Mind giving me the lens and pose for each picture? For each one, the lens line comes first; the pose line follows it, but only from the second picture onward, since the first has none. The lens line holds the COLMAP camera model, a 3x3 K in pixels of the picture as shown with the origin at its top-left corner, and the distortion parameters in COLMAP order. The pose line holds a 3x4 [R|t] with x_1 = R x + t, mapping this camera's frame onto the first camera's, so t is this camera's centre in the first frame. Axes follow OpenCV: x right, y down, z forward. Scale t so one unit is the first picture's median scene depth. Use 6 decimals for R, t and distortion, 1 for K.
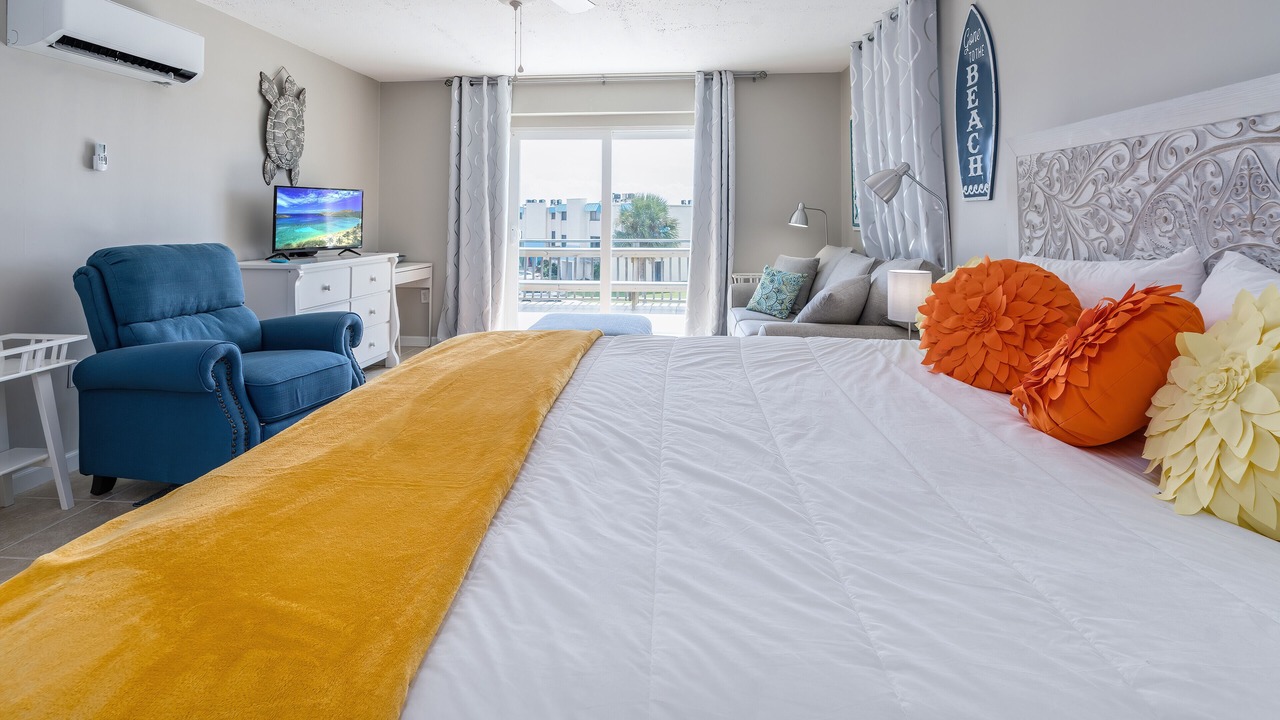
lens RADIAL K [[624.3, 0, 639.5], [0, 624.3, 191.8], [0, 0, 1]] dist [0.002110, 0.000578]
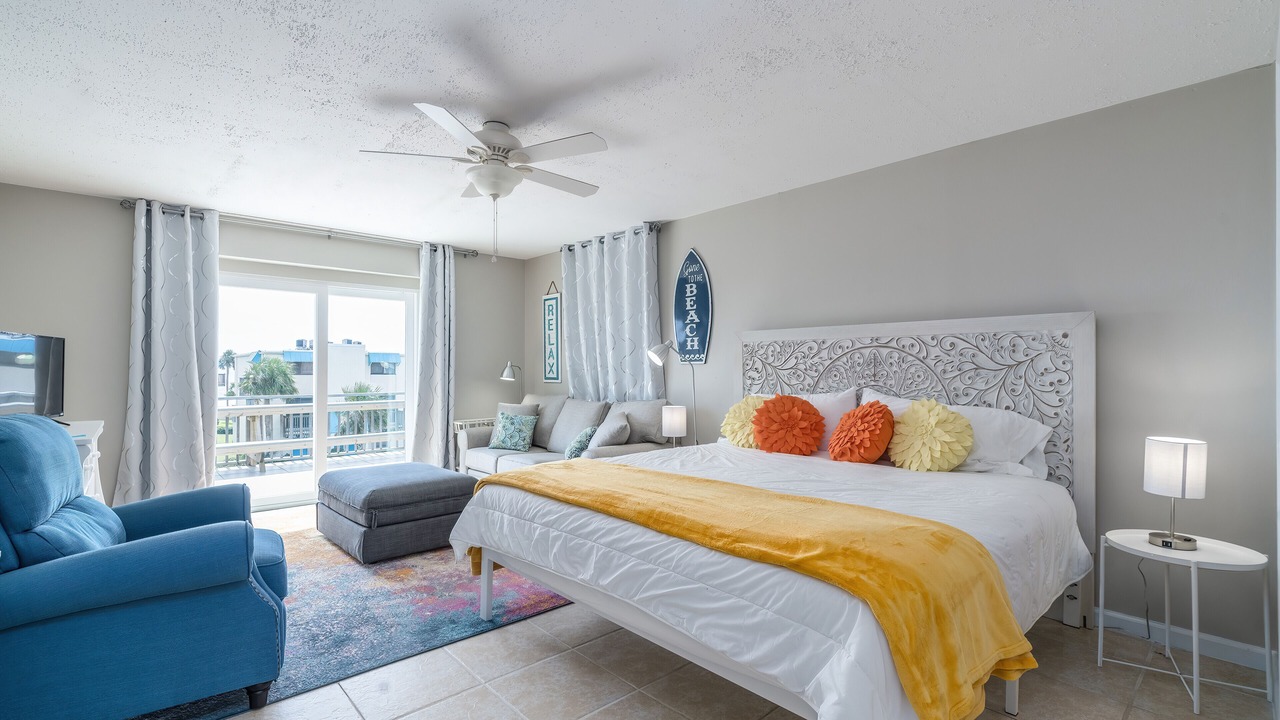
lens RADIAL K [[569.0, 0, 640.0], [0, 569.0, 360.0], [0, 0, 1]] dist [0.000846, 0.000179]
pose [[0.675664, 0.011563, 0.737119, -0.703119], [-0.029387, 0.999505, 0.011258, -0.009542], [-0.736624, -0.029269, 0.675669, 0.048640]]
